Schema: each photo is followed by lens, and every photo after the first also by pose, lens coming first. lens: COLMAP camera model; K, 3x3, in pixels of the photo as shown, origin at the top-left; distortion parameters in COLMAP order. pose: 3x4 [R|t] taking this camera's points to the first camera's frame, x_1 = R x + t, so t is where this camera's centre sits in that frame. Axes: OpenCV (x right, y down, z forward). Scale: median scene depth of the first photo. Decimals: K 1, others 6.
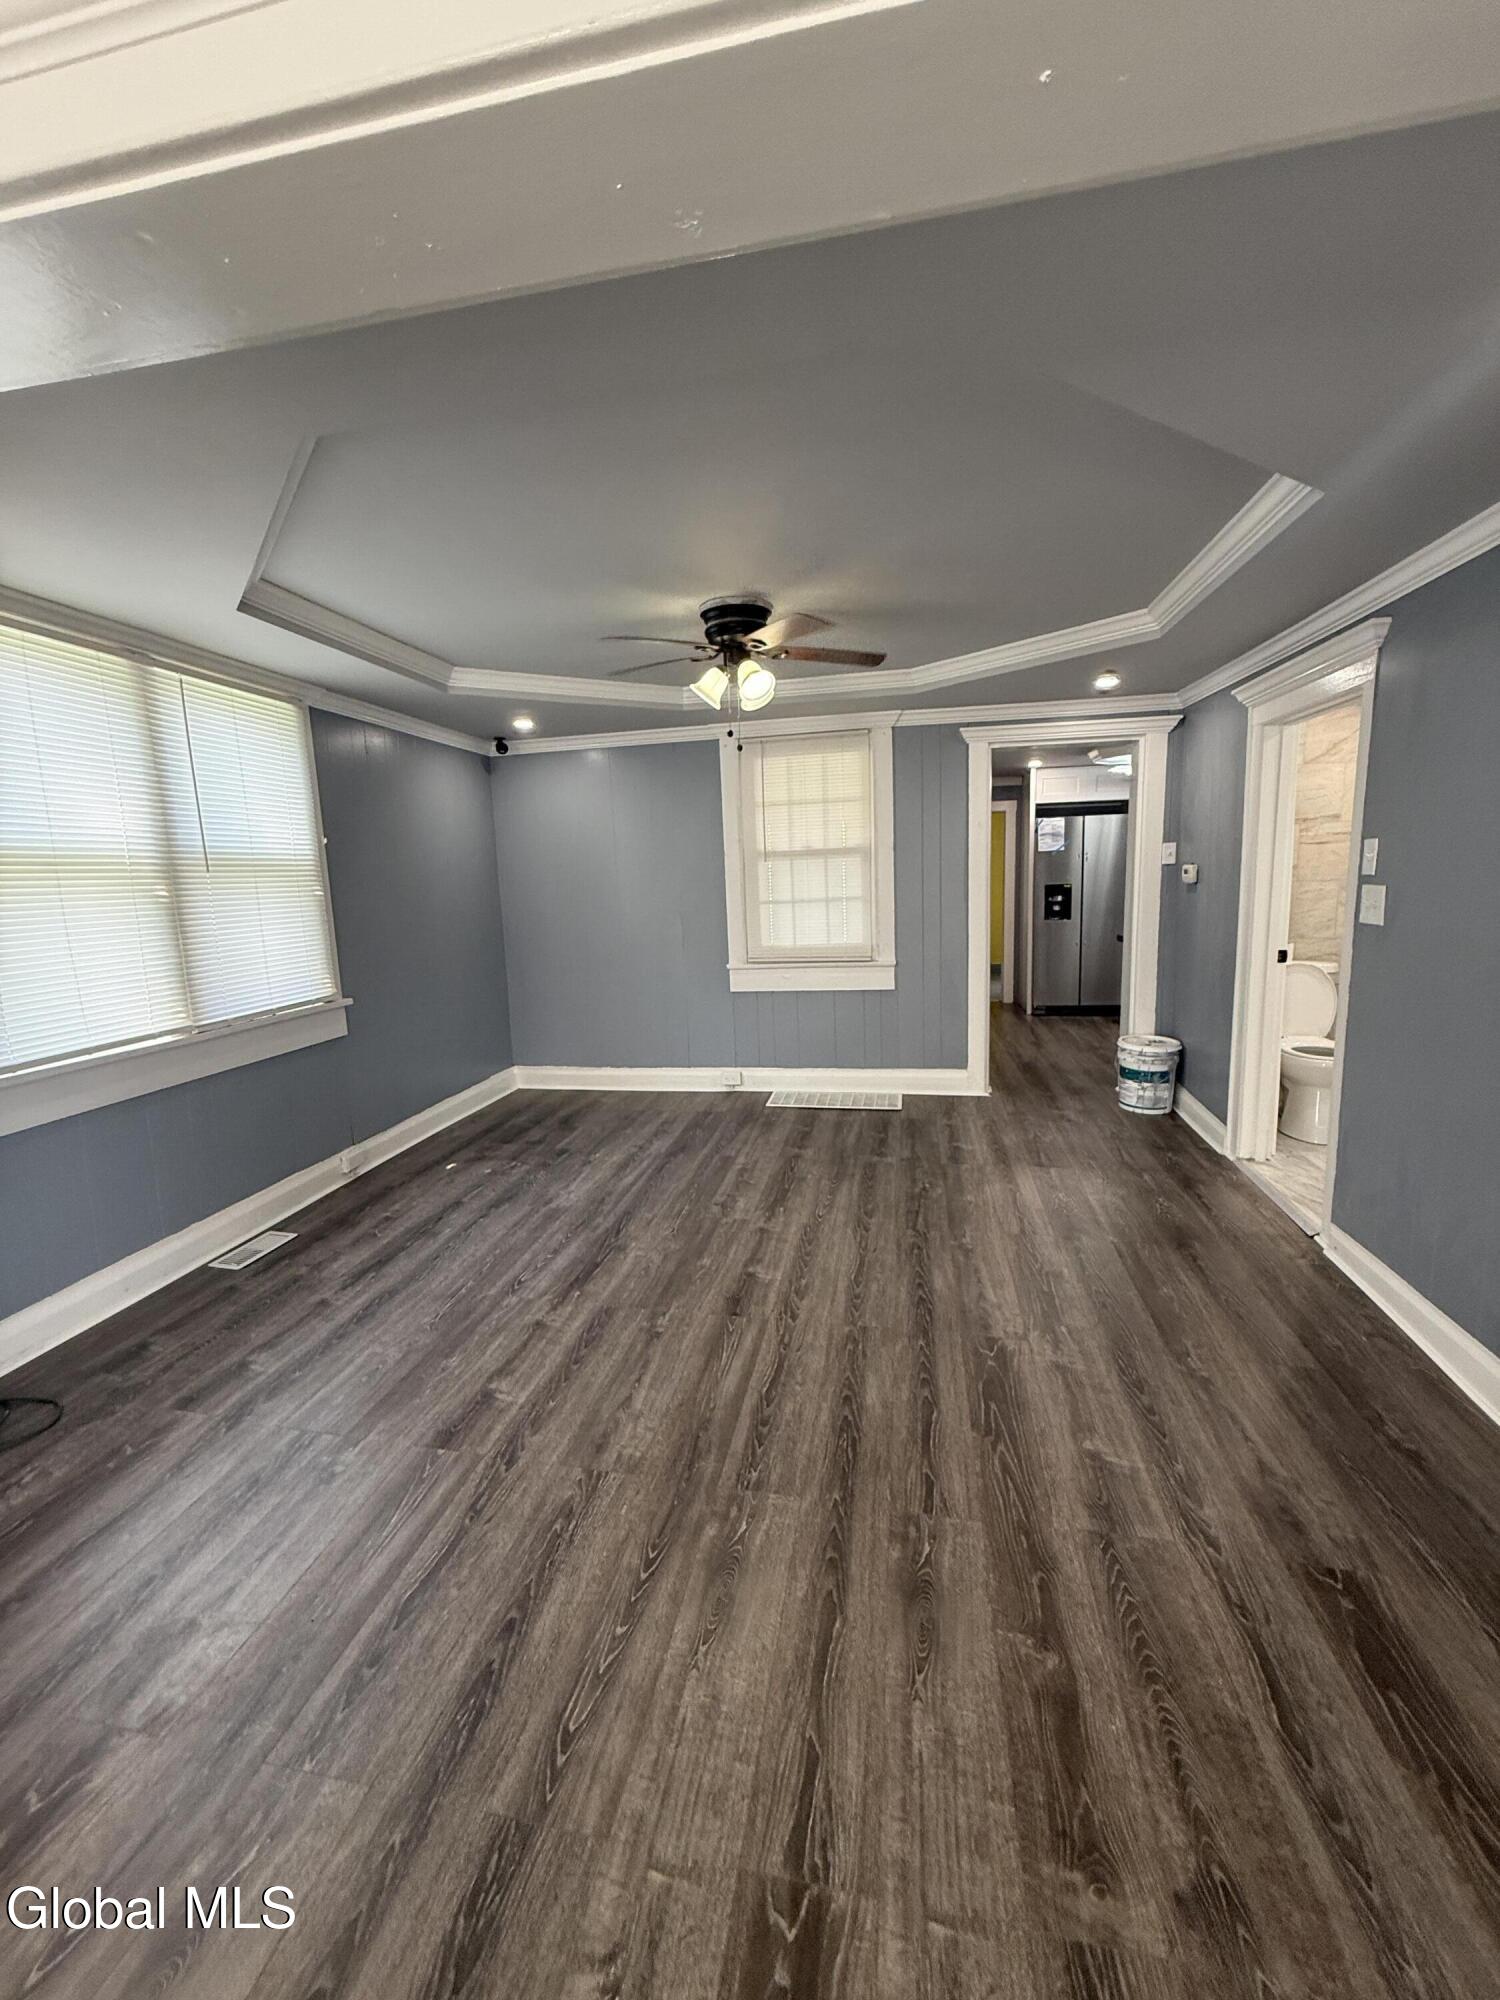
lens RADIAL K [[795.2, 0, 752.8], [0, 795.2, 998.5], [0, 0, 1]] dist [0.000158, 0.000443]
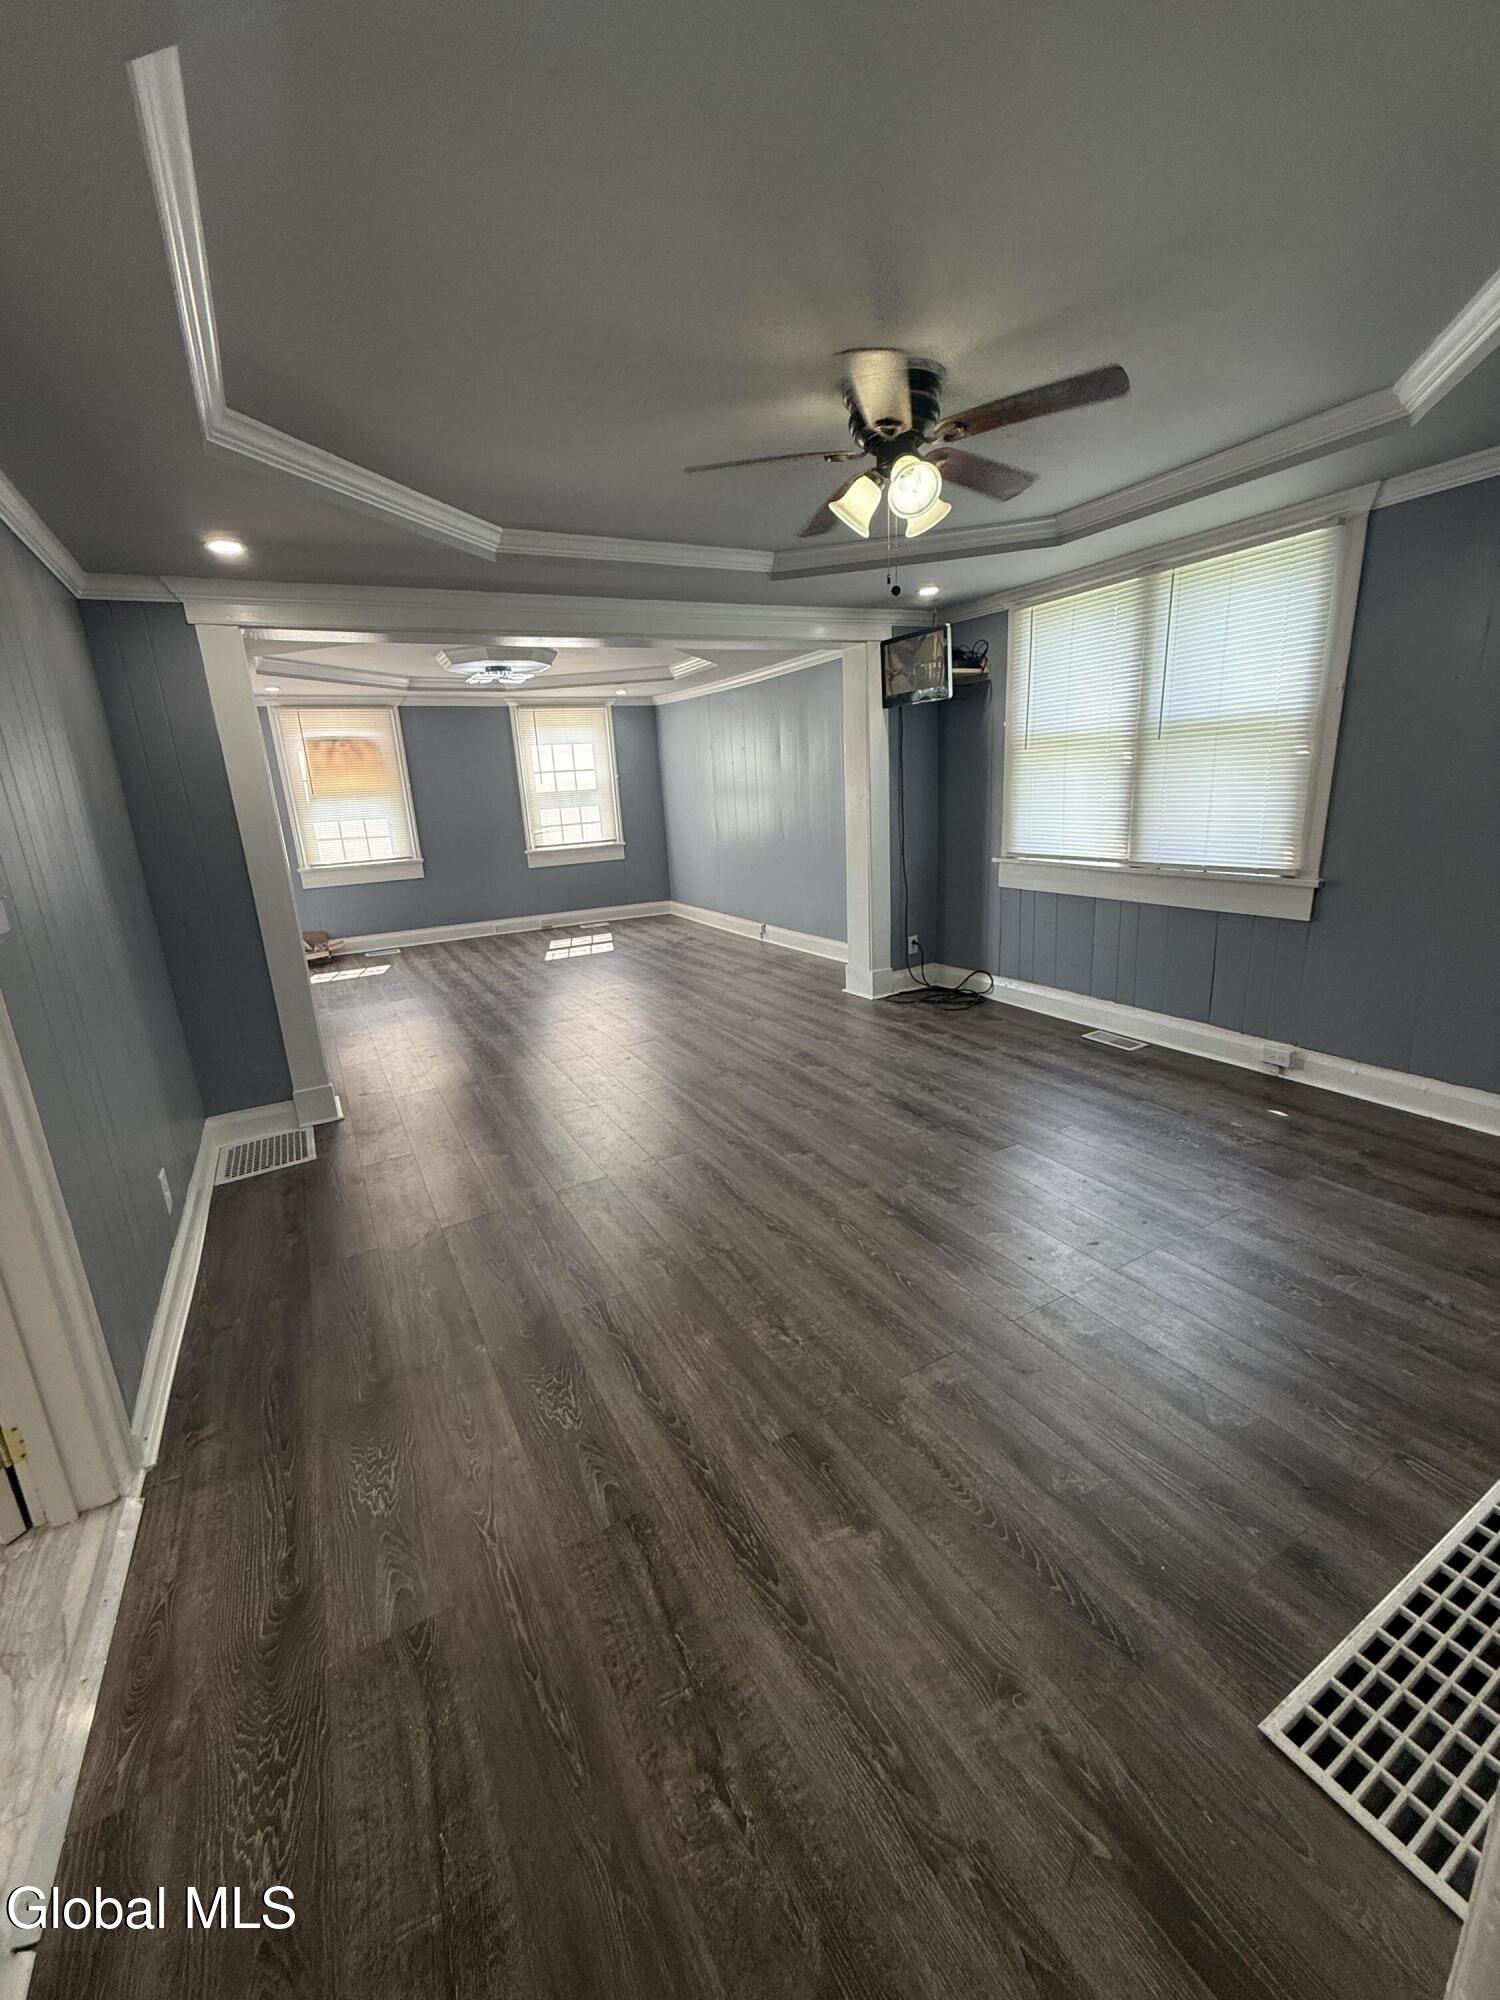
lens RADIAL K [[795.2, 0, 751.5], [0, 795.2, 1005.7], [0, 0, 1]] dist [0.000158, 0.000443]
pose [[-0.758172, 0.244483, -0.604487, 0.627615], [-0.023638, 0.916134, 0.400175, -0.256399], [0.651627, 0.317690, -0.688808, 1.555404]]
